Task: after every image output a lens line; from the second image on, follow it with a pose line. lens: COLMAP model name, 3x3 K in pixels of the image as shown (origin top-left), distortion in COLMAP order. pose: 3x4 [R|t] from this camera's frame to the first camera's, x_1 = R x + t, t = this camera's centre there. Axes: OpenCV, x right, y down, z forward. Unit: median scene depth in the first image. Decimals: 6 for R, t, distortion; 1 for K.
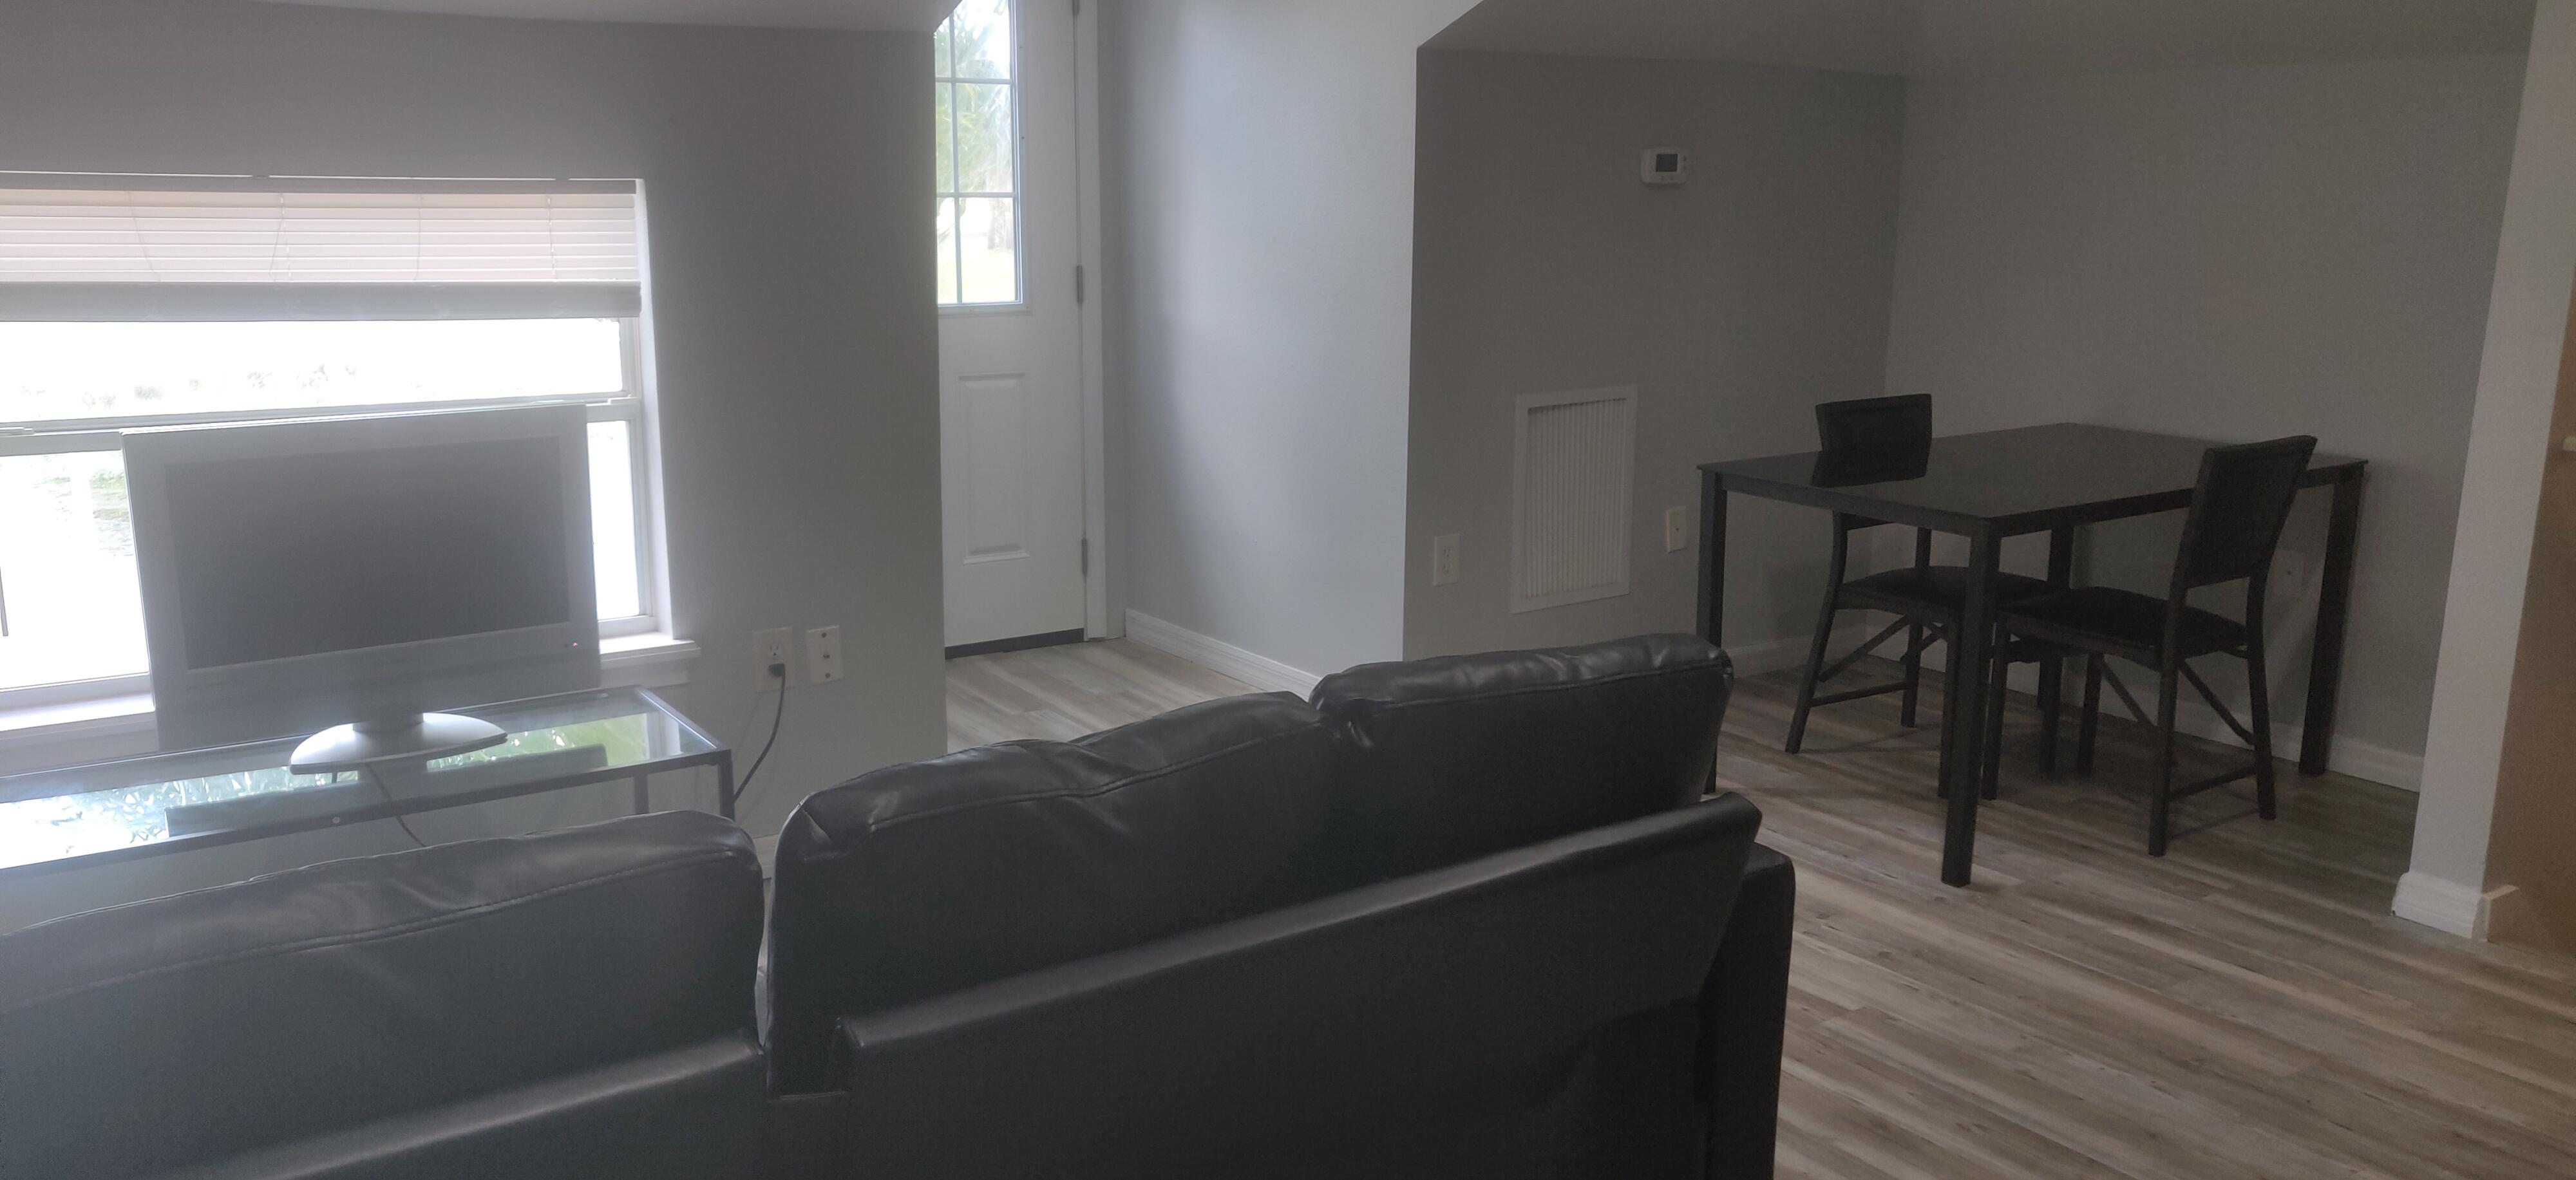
lens RADIAL K [[1999.0, 0, 1288.0], [0, 1999.0, 590.0], [0, 0, 1]] dist [0.029277, 0.004184]
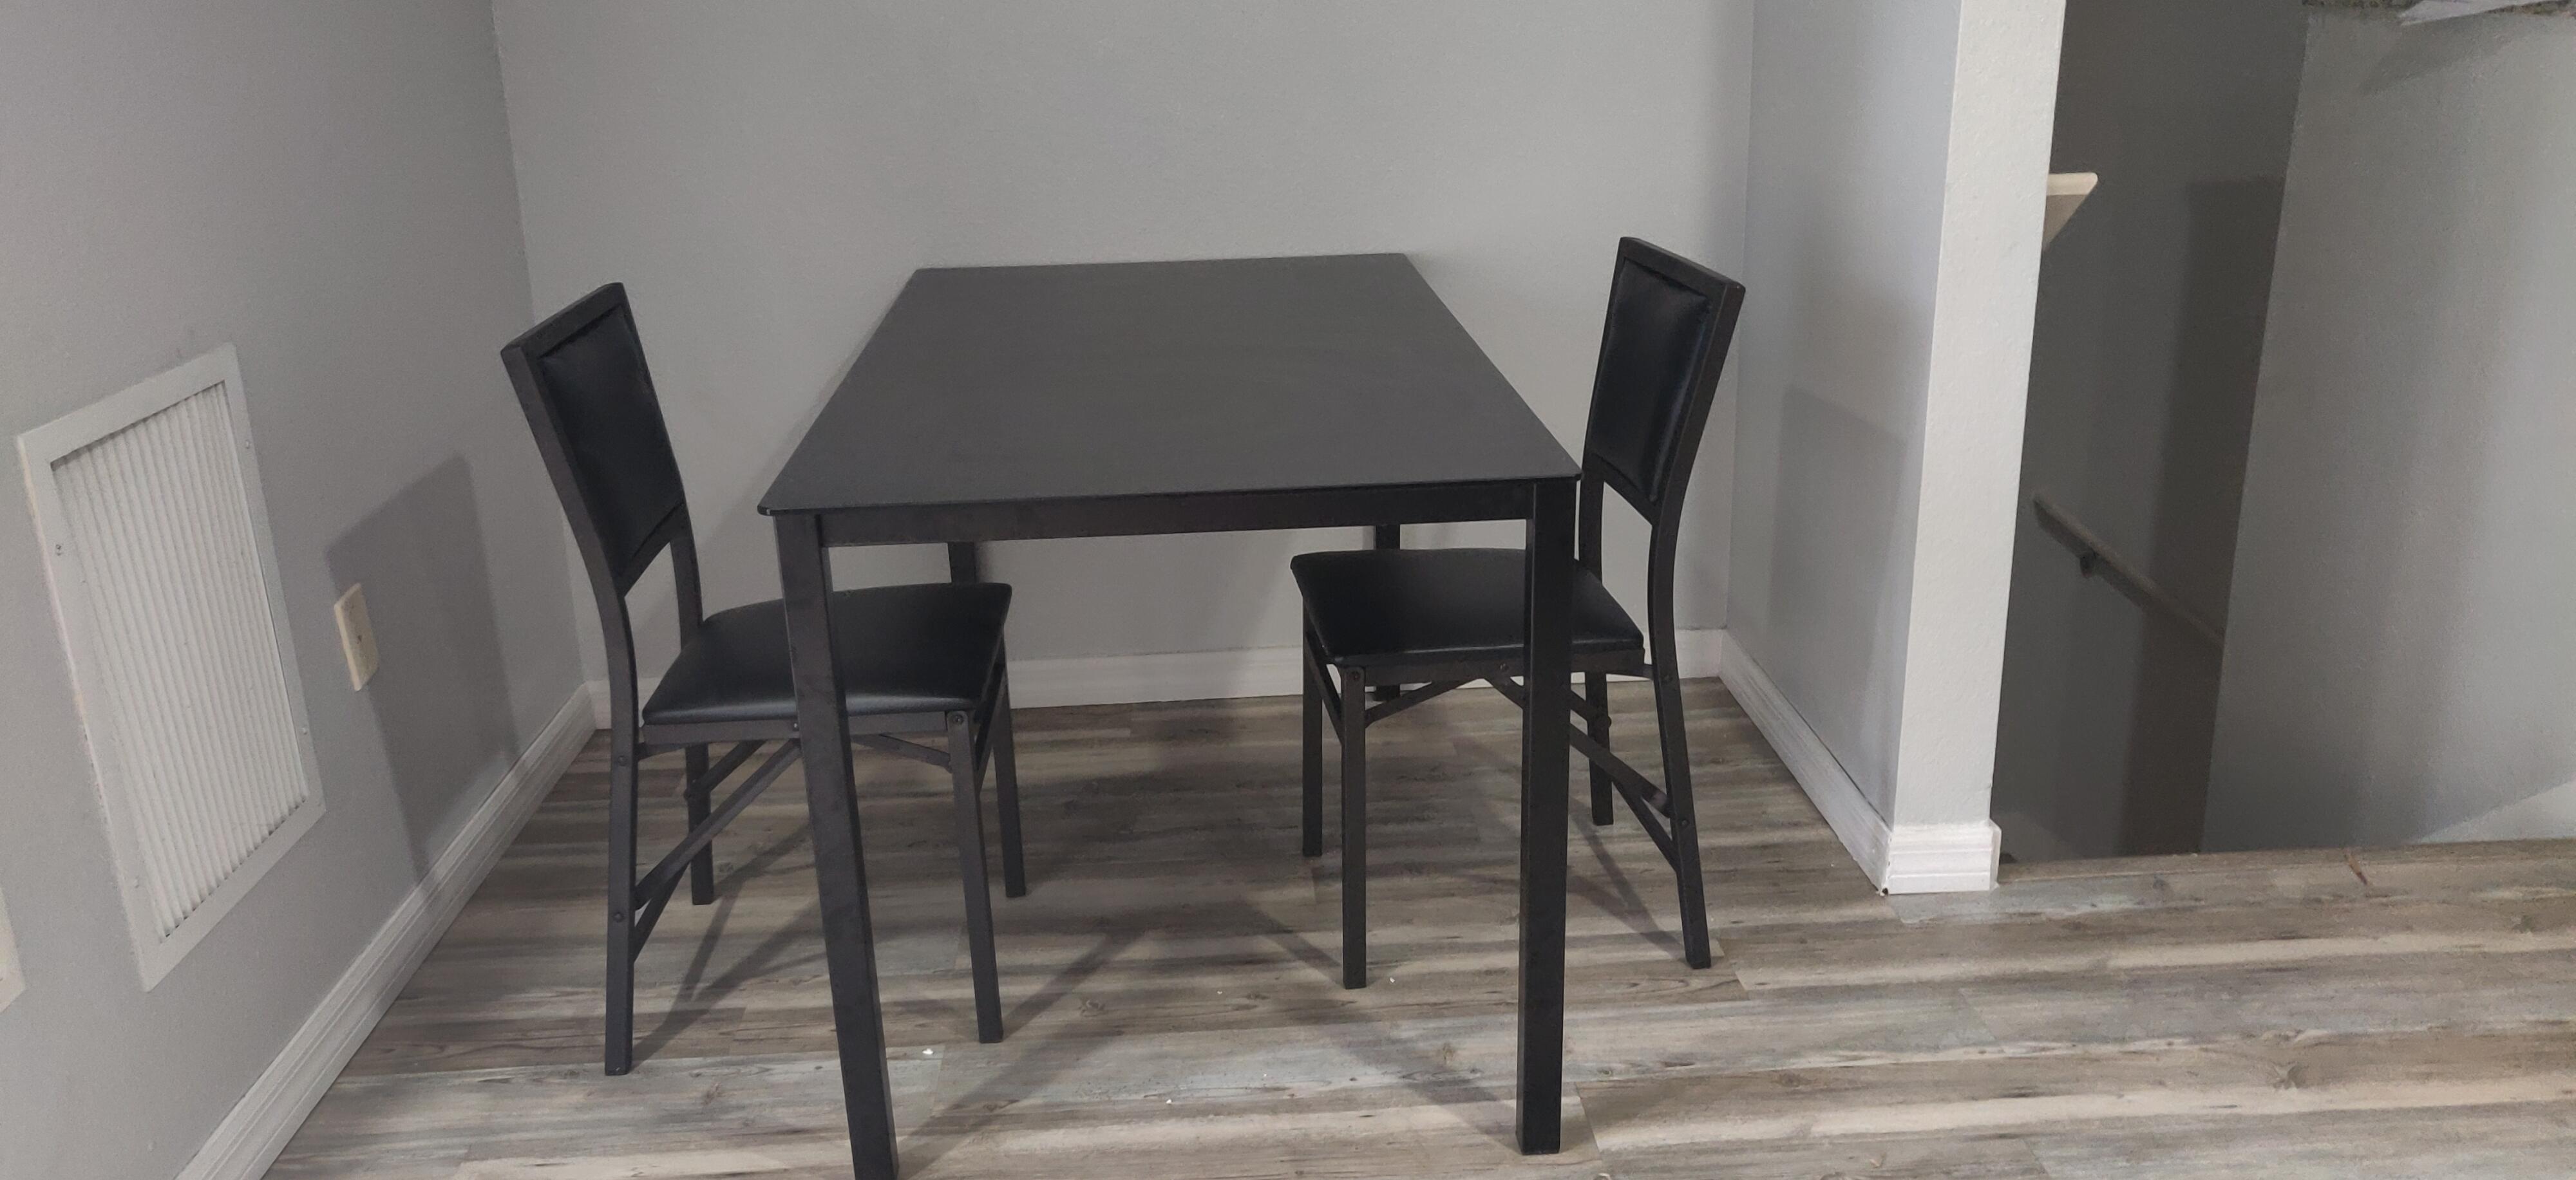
lens RADIAL K [[1999.0, 0, 1288.0], [0, 1999.0, 590.0], [0, 0, 1]] dist [0.029277, 0.004184]
pose [[0.533518, -0.282896, 0.797075, -0.077358], [0.214815, 0.956825, 0.195809, -0.116786], [-0.818055, 0.066757, 0.571253, 0.767774]]
